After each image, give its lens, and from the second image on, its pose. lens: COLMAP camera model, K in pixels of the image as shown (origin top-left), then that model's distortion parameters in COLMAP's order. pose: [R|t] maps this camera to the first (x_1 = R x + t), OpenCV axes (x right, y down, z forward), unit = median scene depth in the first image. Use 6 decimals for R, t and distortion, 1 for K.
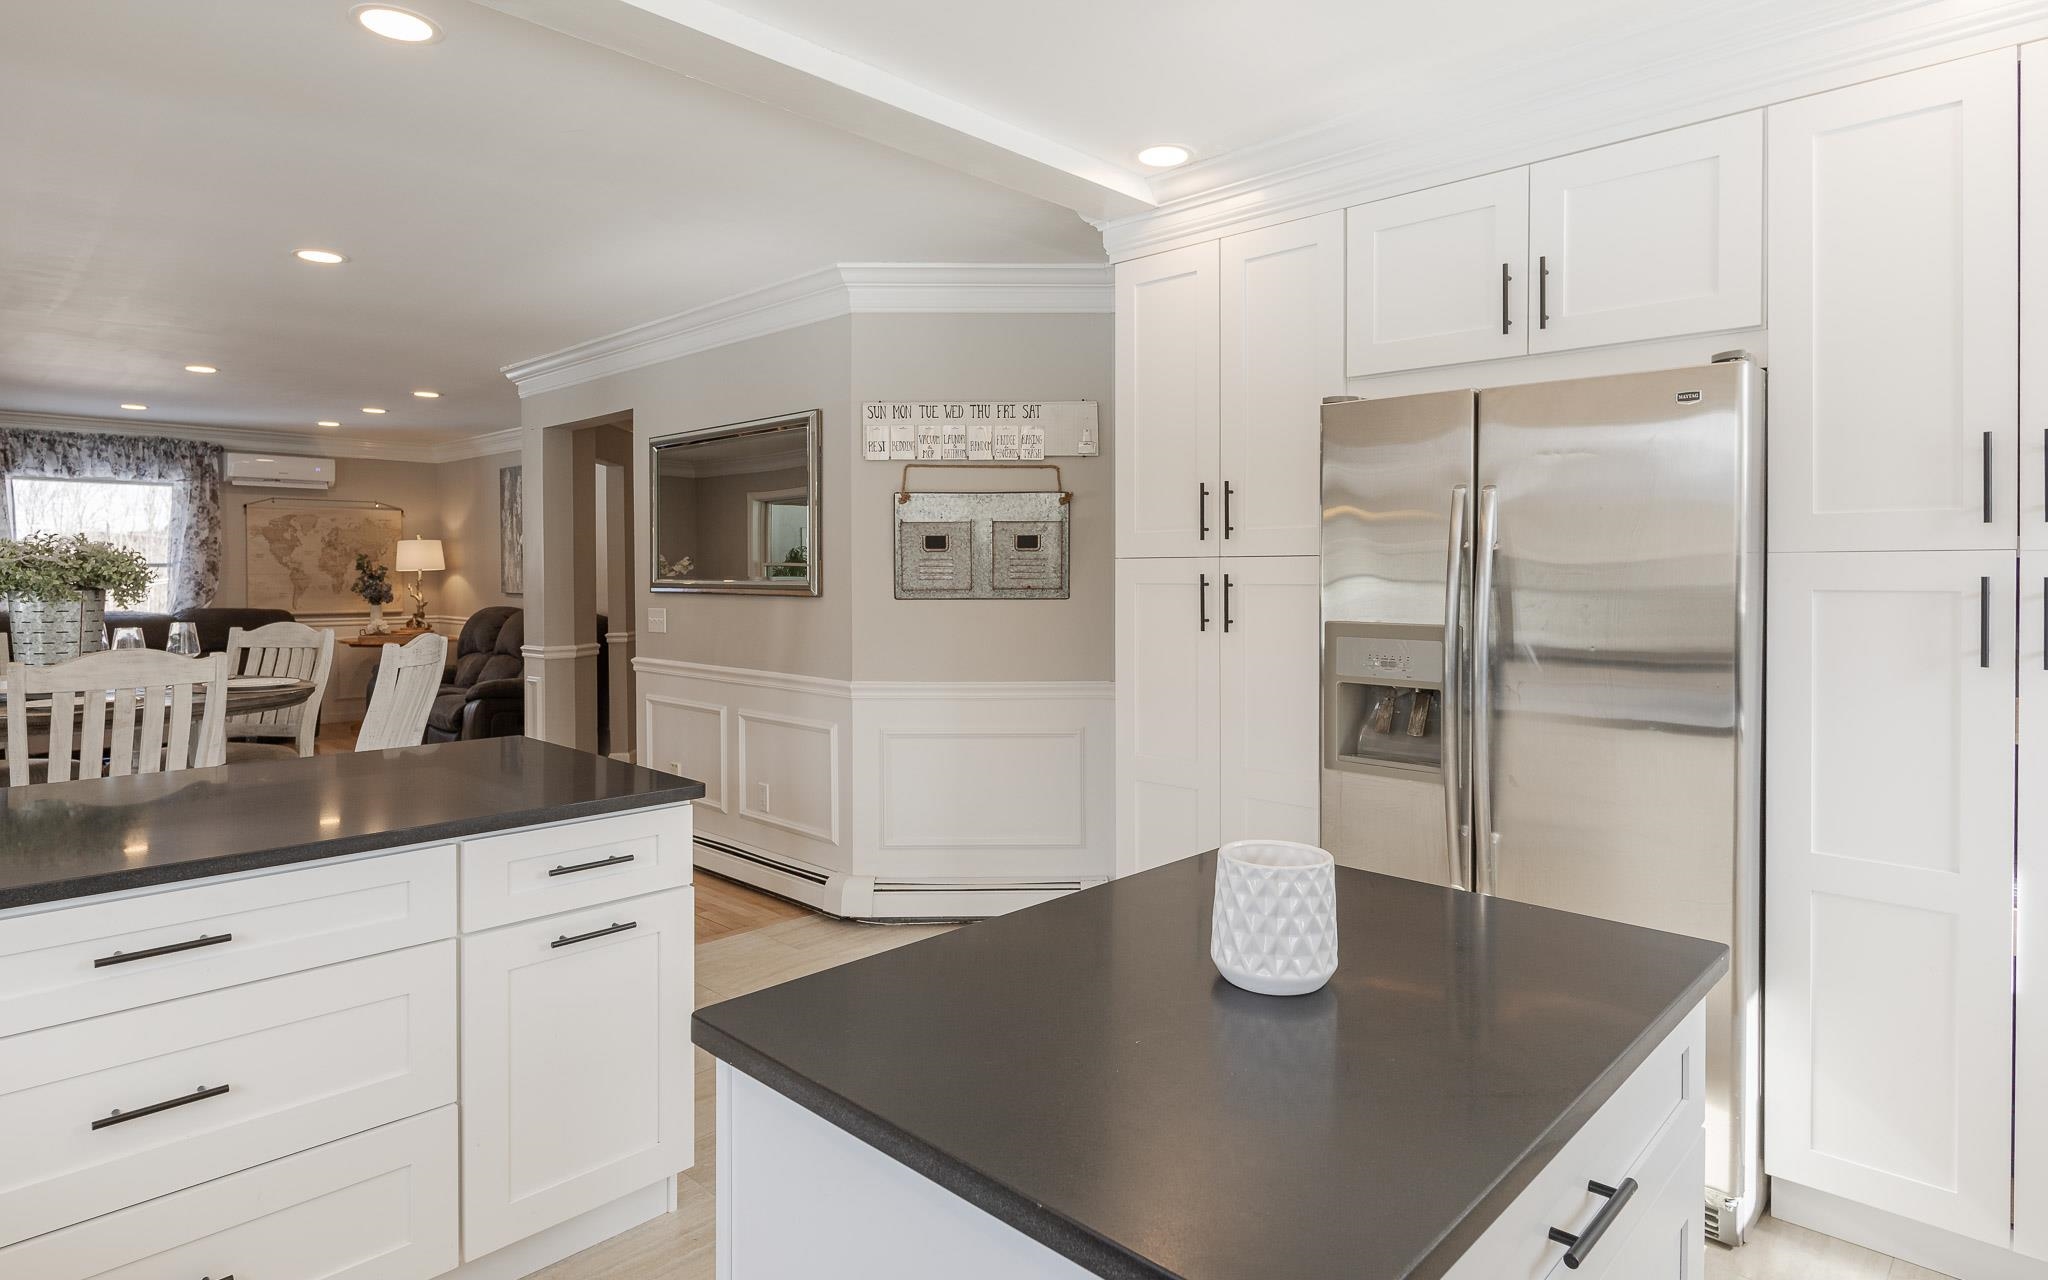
lens RADIAL K [[1112.7, 0, 1025.2], [0, 1112.7, 586.3], [0, 0, 1]] dist [-0.005193, 0.000485]
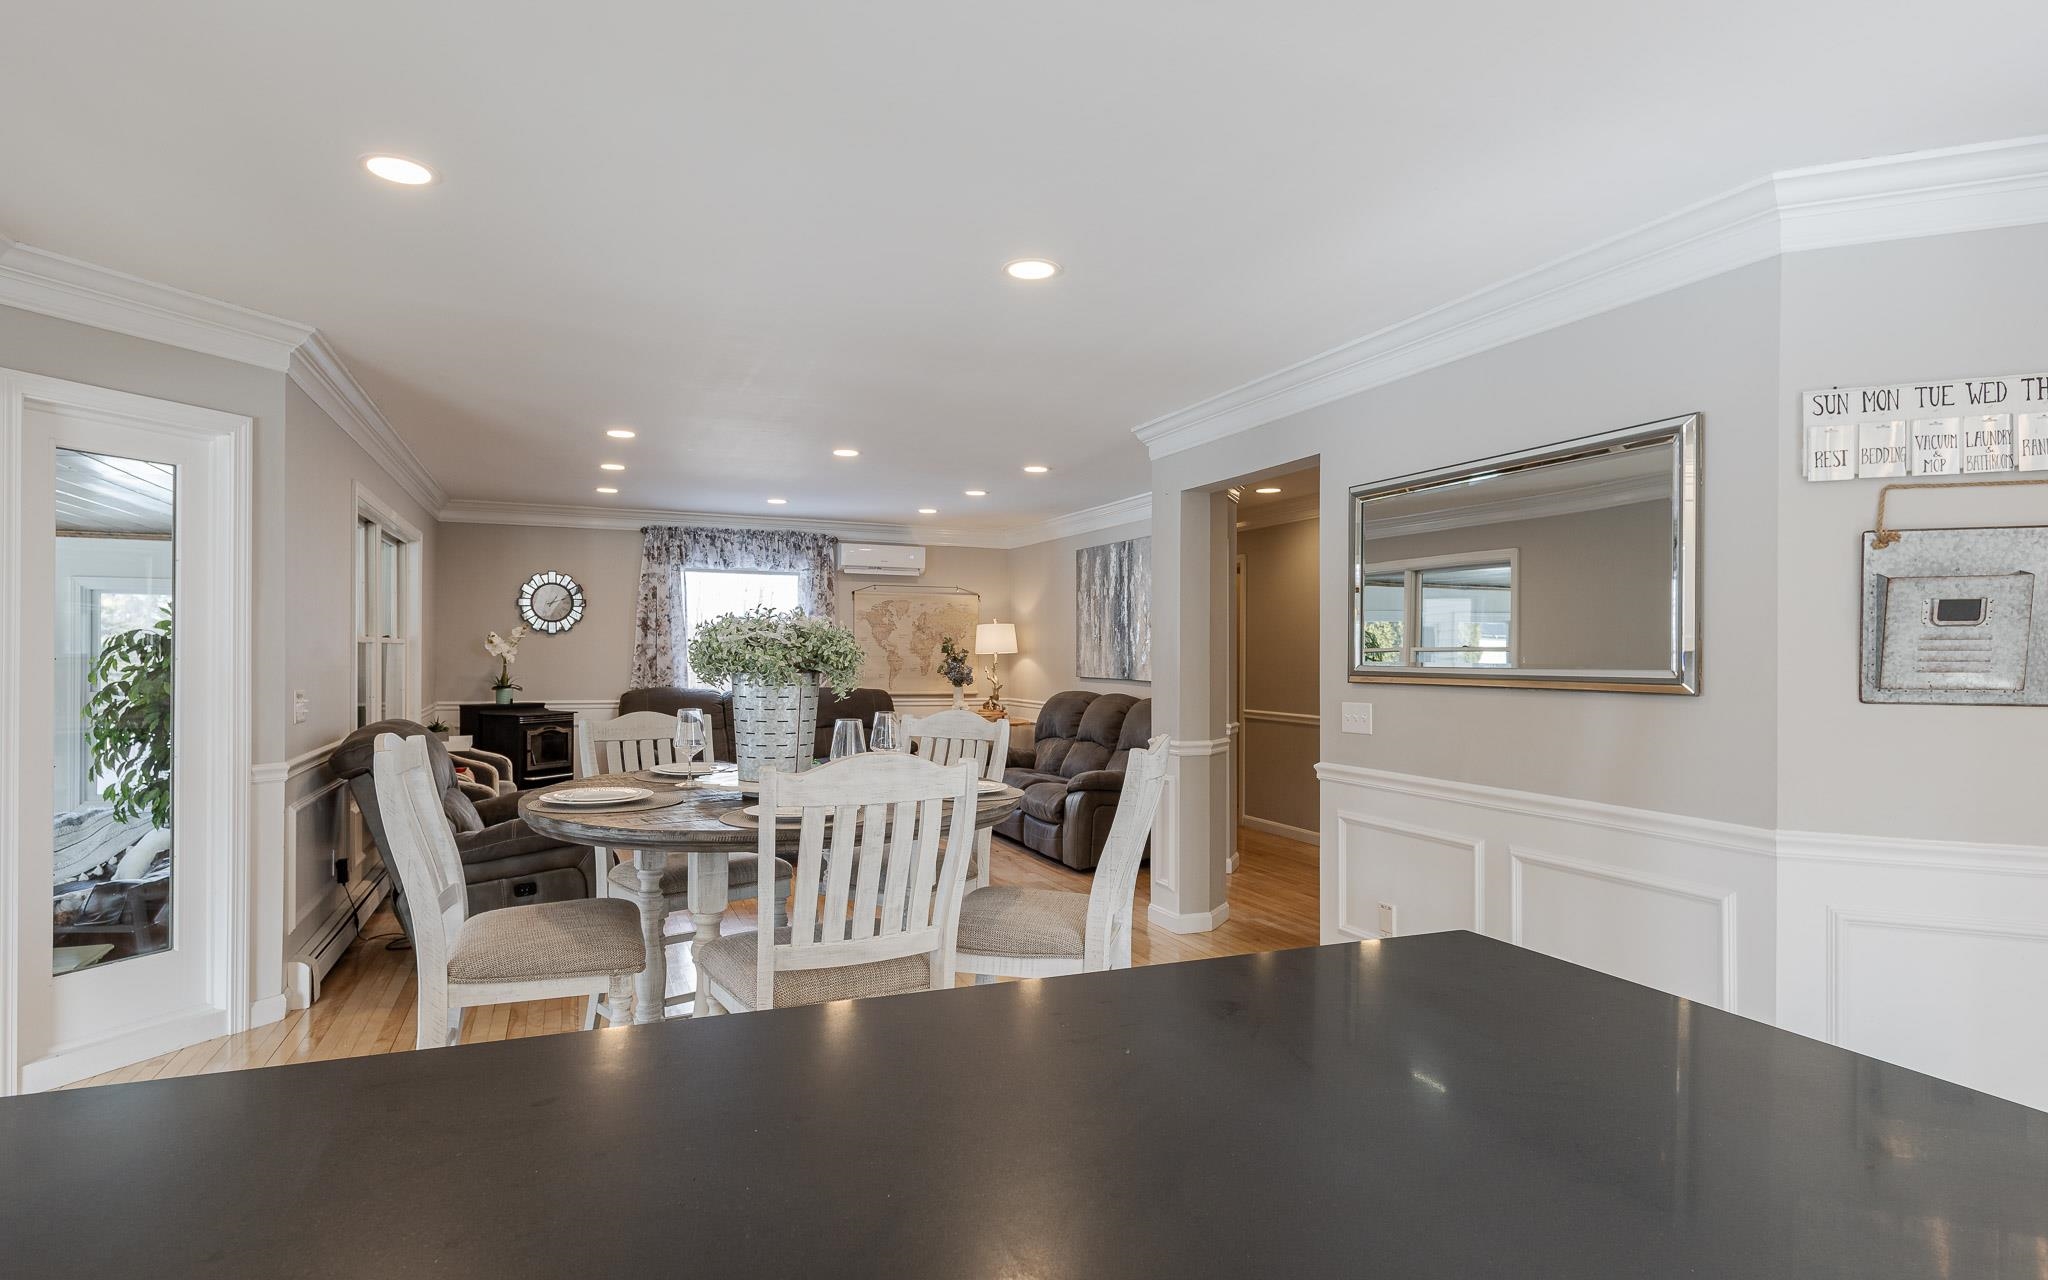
lens RADIAL K [[1069.0, 0, 1023.8], [0, 1069.0, 658.3], [0, 0, 1]] dist [0.002201, -0.000529]
pose [[0.916566, 0.007404, -0.399816, -0.173842], [-0.012322, 0.999877, -0.009731, -0.000915], [0.399694, 0.013845, 0.916544, 0.149534]]
